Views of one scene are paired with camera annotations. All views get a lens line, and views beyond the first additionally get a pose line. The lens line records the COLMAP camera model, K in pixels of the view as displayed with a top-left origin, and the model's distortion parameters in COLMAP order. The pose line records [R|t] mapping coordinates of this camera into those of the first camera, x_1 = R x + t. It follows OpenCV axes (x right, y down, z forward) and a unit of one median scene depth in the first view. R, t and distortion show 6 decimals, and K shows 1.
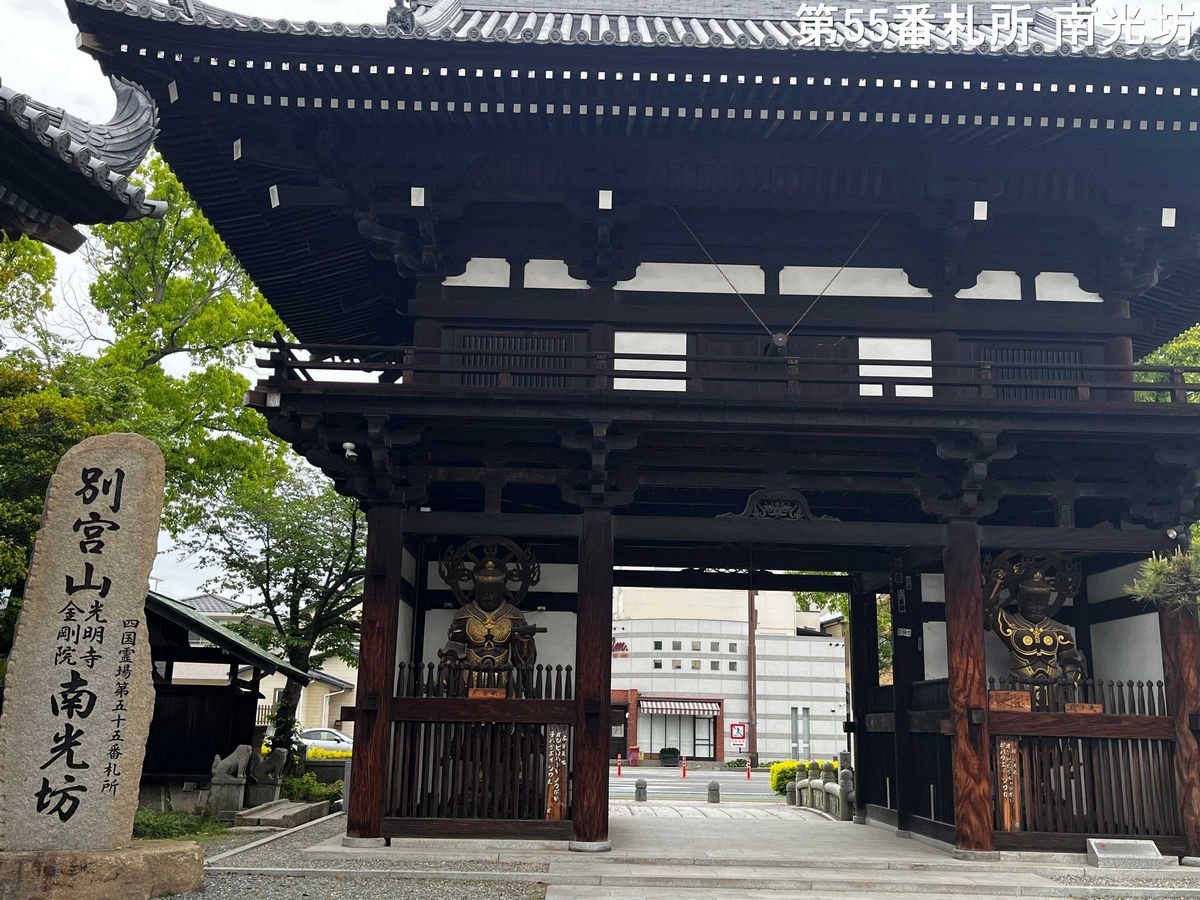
lens RADIAL K [[1188.5, 0, 600.0], [0, 1188.5, 450.0], [0, 0, 1]] dist [0.023732, -0.022556]
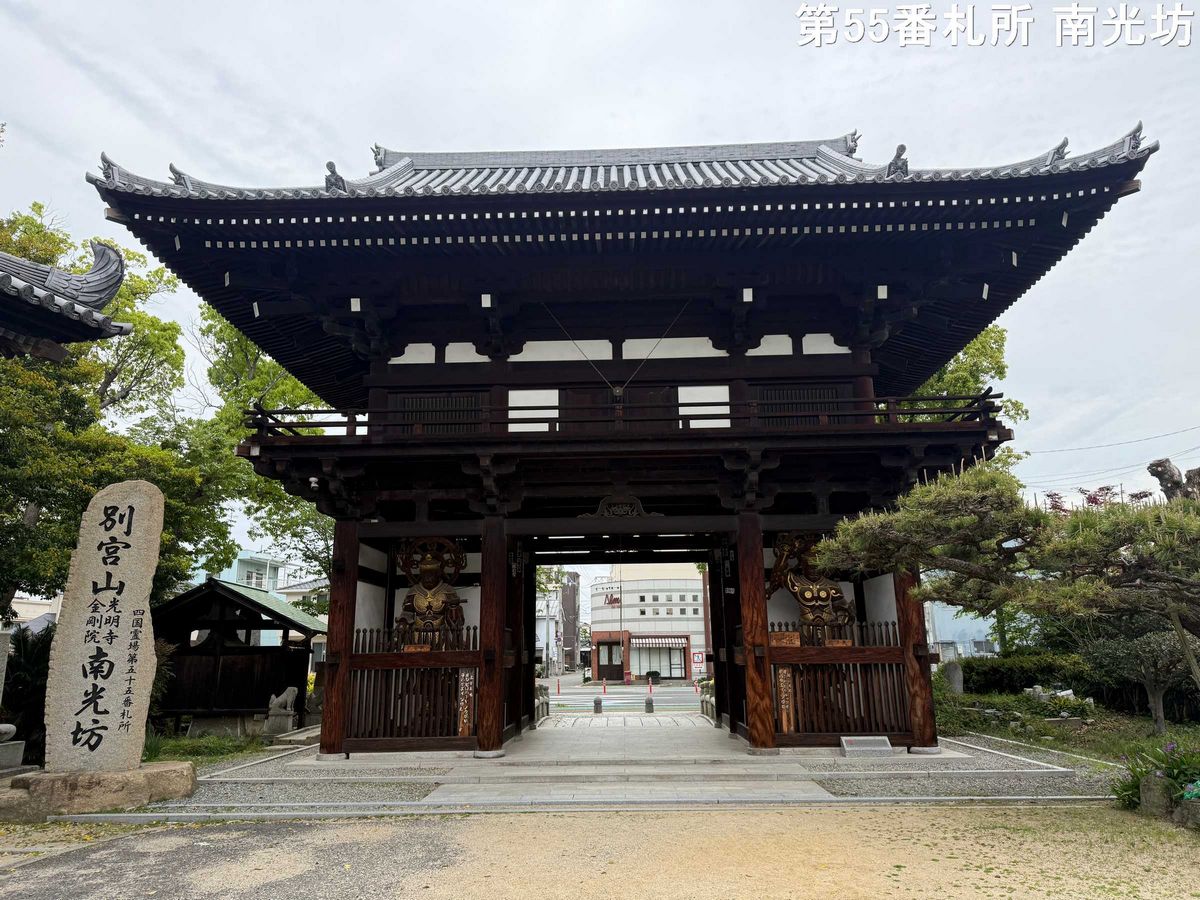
lens RADIAL K [[829.7, 0, 595.2], [0, 829.7, 445.7], [0, 0, 1]] dist [0.071104, -0.117674]
pose [[0.998323, -0.045917, -0.035263, 0.161861], [0.045268, 0.998794, -0.018990, -0.009690], [0.036093, 0.017362, 0.999198, 0.000538]]
